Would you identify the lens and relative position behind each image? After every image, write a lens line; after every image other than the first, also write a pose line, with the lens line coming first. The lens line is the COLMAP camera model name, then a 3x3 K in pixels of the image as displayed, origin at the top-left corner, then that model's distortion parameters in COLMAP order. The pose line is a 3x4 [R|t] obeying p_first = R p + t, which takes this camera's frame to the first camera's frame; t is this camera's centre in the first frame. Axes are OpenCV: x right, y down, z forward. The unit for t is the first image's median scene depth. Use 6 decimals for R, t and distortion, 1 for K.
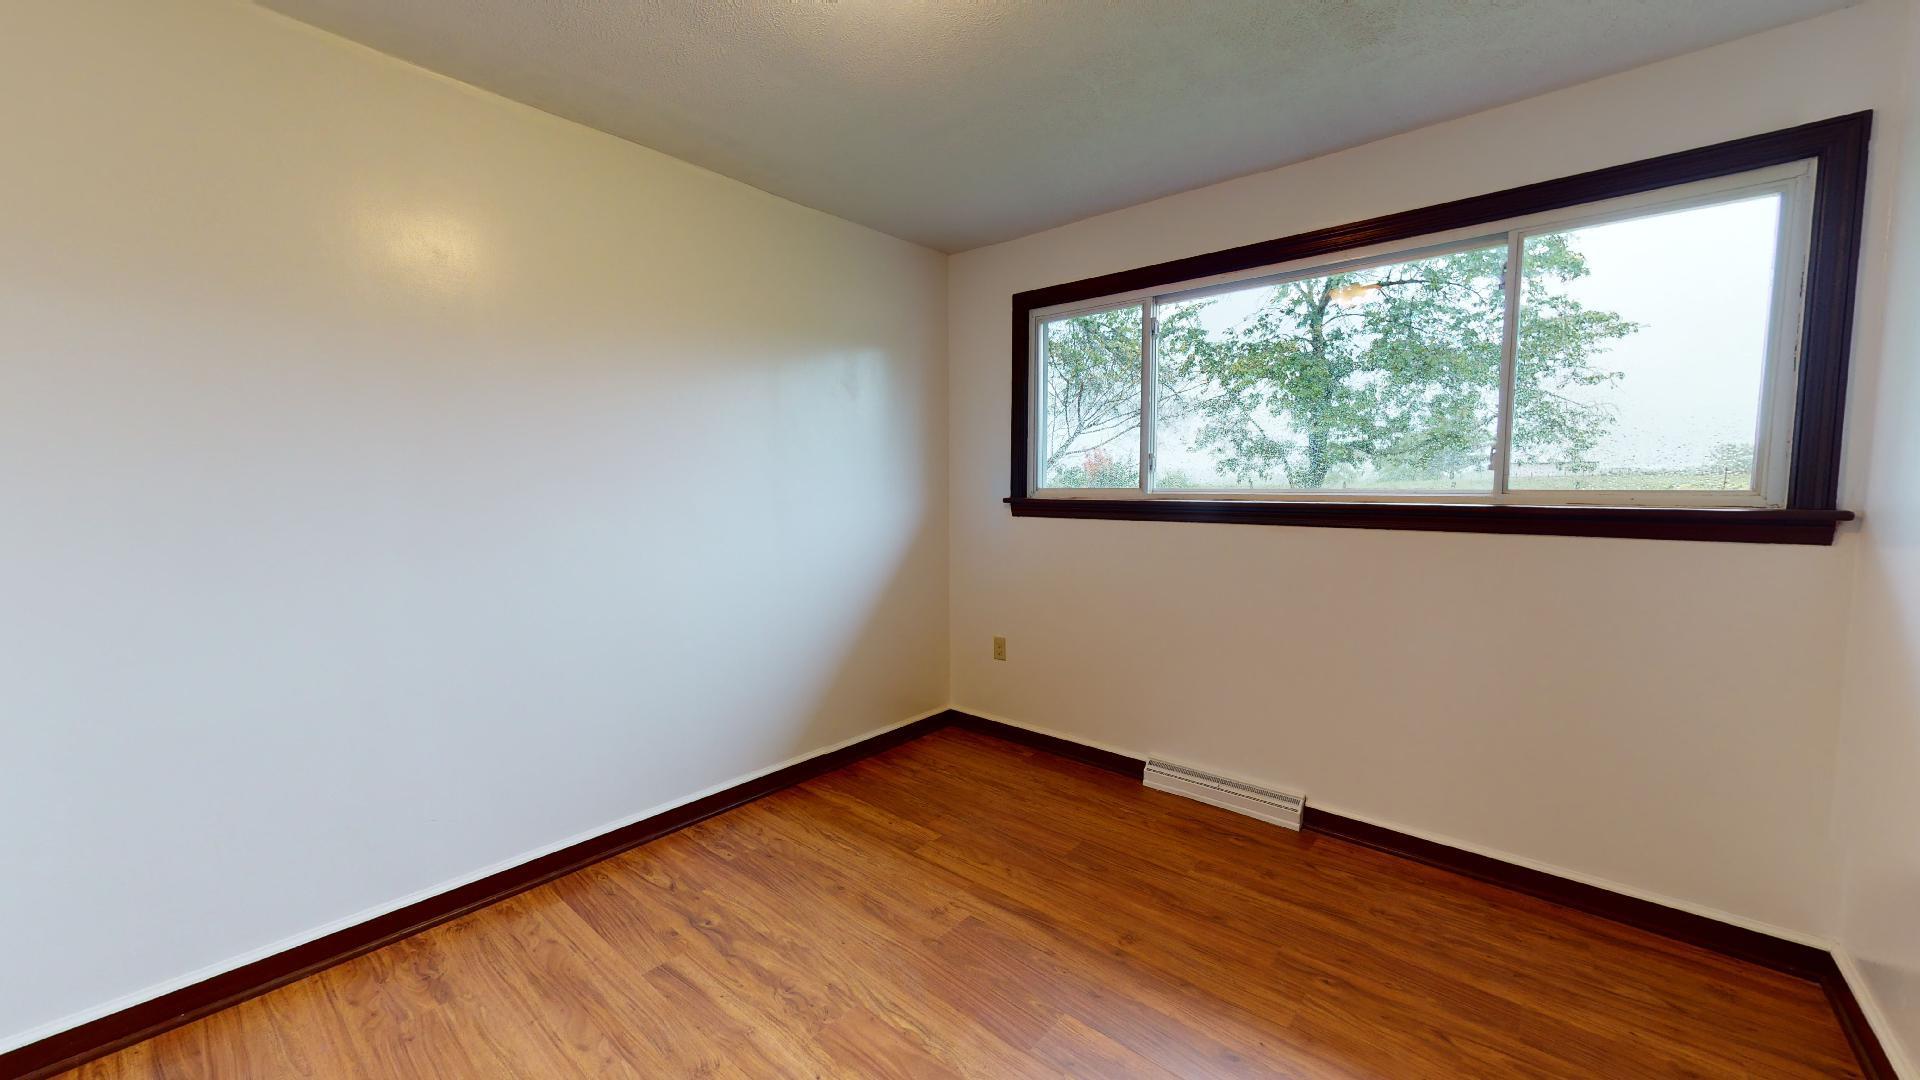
lens RADIAL K [[699.2, 0, 957.5], [0, 699.2, 544.9], [0, 0, 1]] dist [-0.004473, -0.000434]
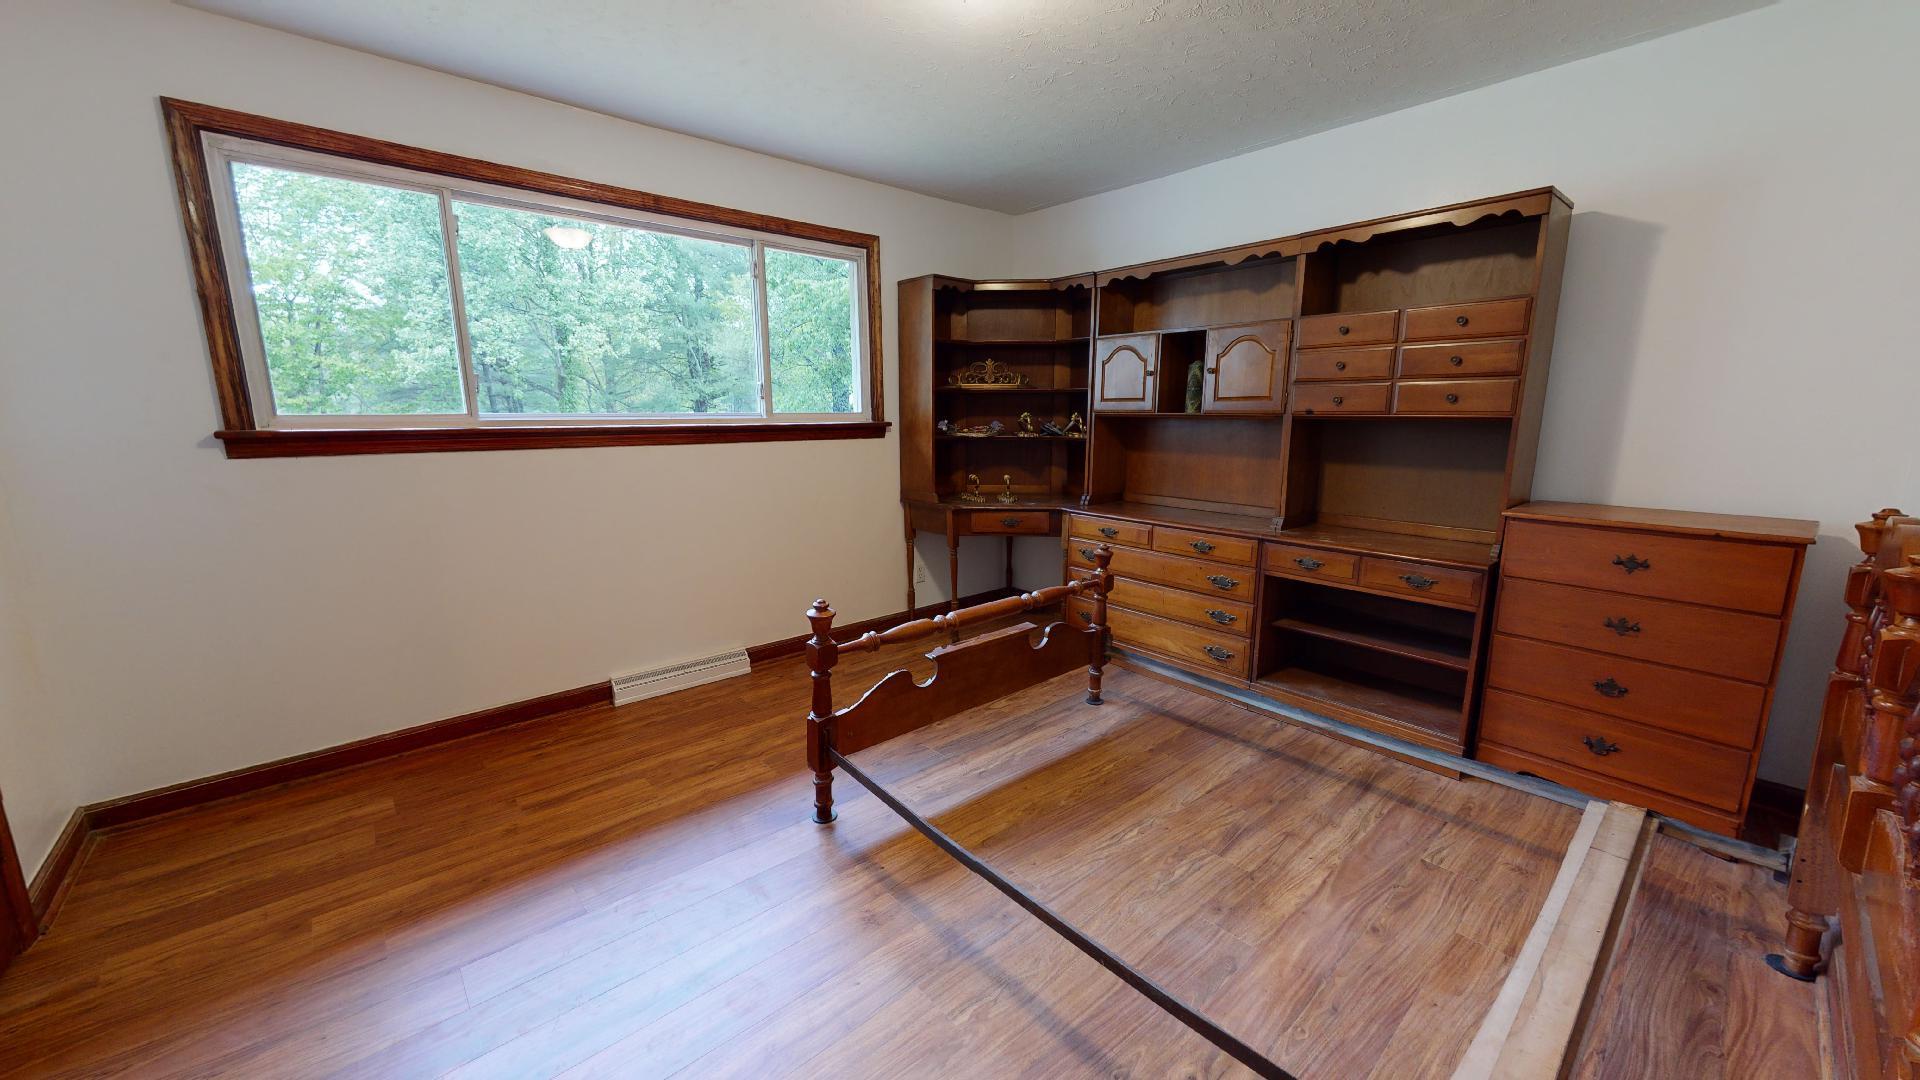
lens RADIAL K [[699.2, 0, 957.5], [0, 699.2, 544.9], [0, 0, 1]] dist [-0.004473, -0.000434]
pose [[0.128867, -0.188218, 0.973636, -0.885211], [0.083005, 0.980425, 0.178544, -0.042580], [-0.988182, 0.057809, 0.141967, 0.457749]]
